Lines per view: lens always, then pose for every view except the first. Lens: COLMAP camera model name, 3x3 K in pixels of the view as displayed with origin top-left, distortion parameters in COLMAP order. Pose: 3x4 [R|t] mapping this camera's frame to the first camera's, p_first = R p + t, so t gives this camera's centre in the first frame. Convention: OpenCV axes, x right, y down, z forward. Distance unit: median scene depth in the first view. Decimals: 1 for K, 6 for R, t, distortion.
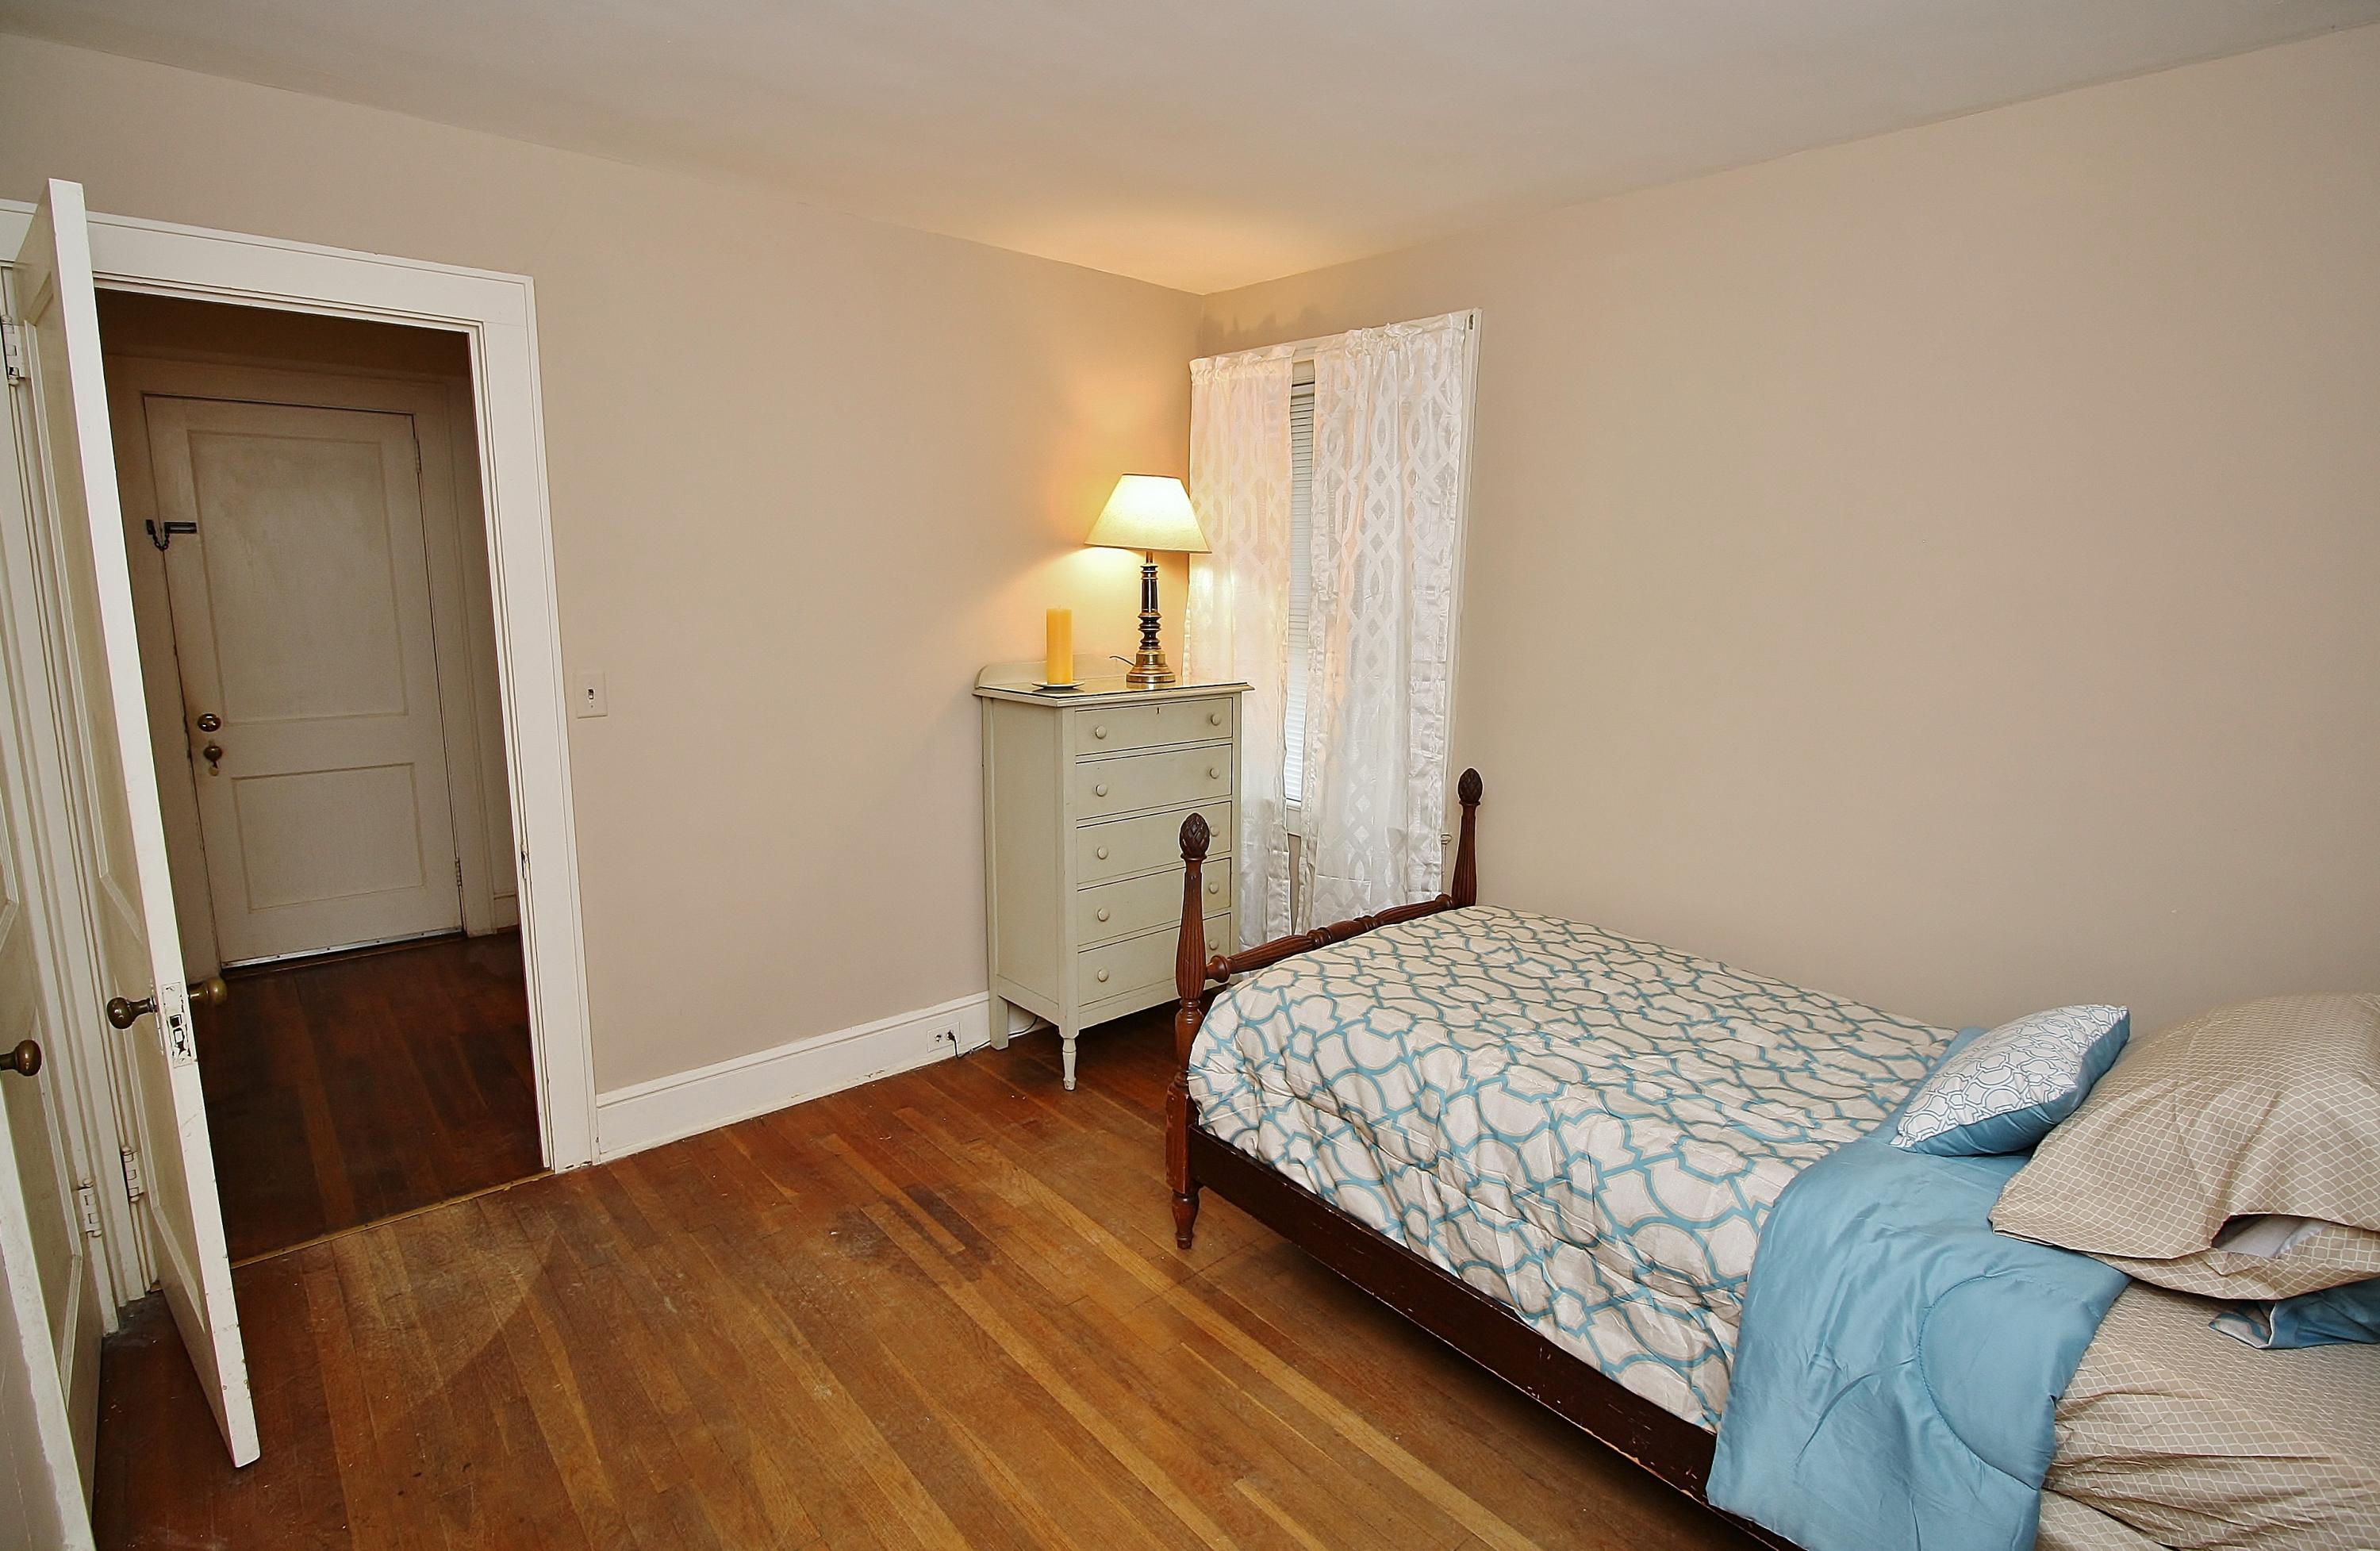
lens RADIAL K [[1132.9, 0, 1182.9], [0, 1132.9, 767.4], [0, 0, 1]] dist [0.000638, -0.000012]
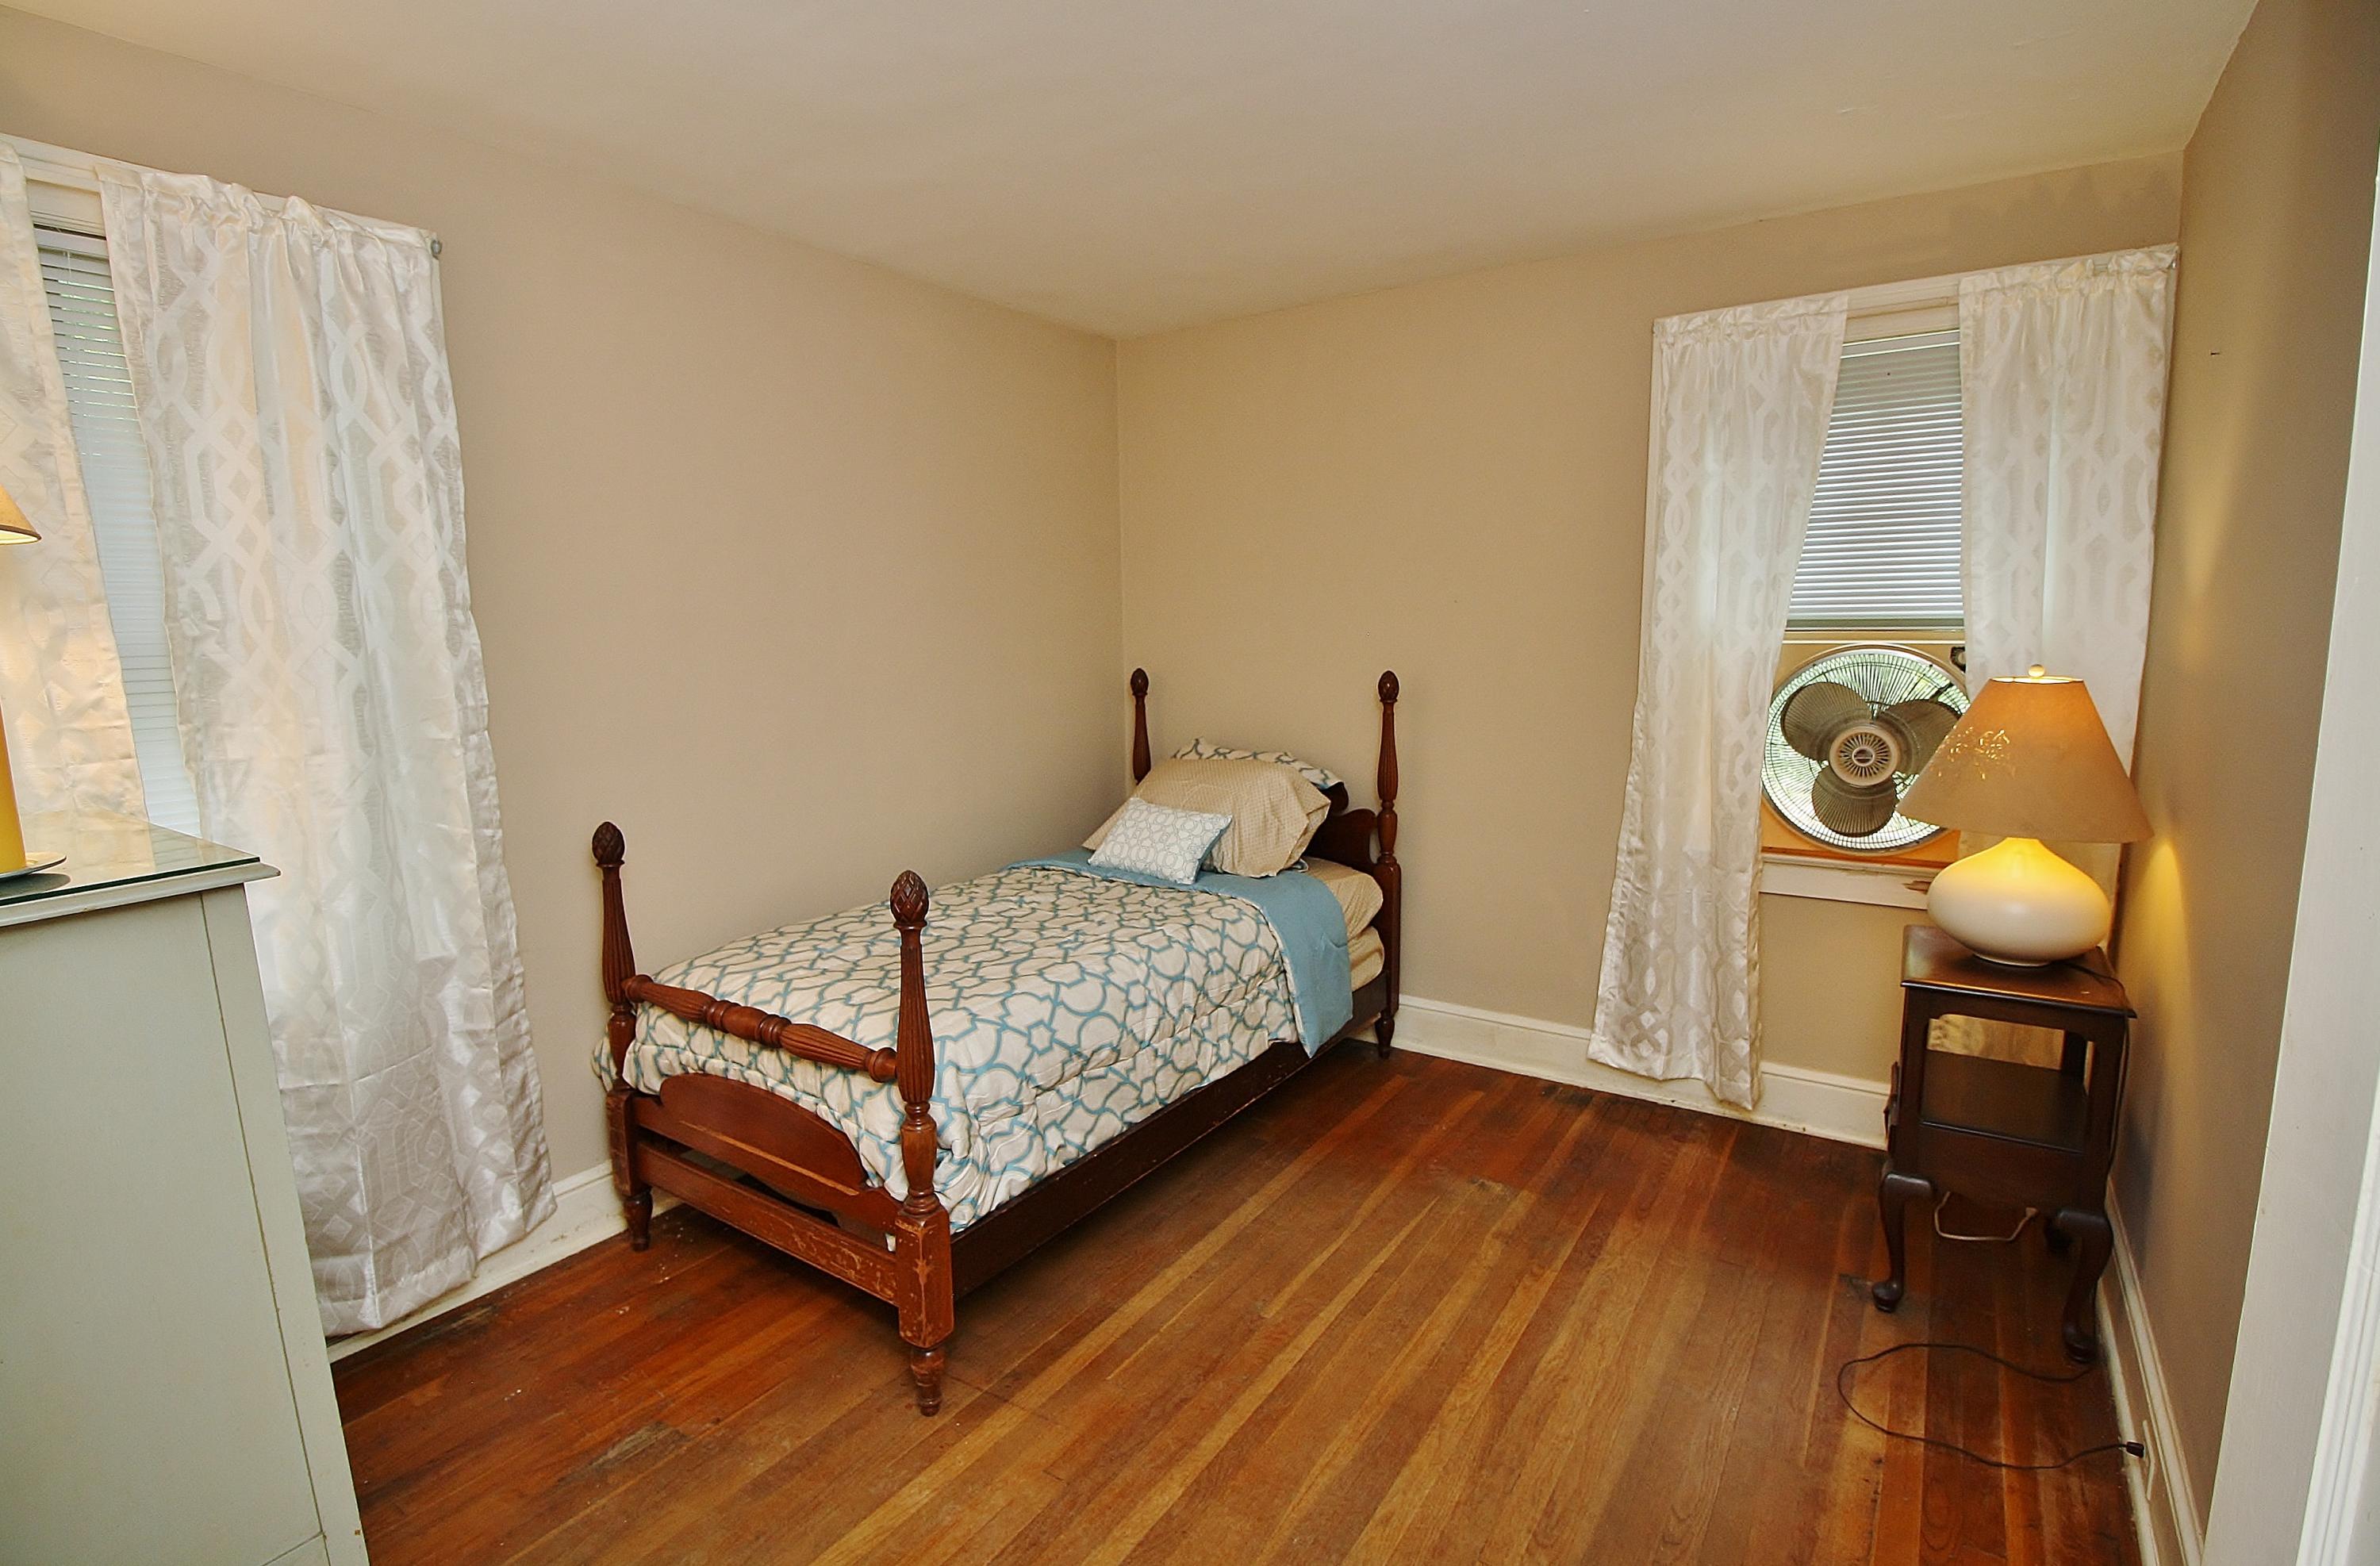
lens RADIAL K [[1129.9, 0, 1201.5], [0, 1129.9, 780.6], [0, 0, 1]] dist [-0.001110, -0.012745]
pose [[-0.266254, -0.150810, 0.952032, -0.867101], [0.179143, 0.962735, 0.202606, -0.158810], [-0.947110, 0.224495, -0.229315, 1.049357]]
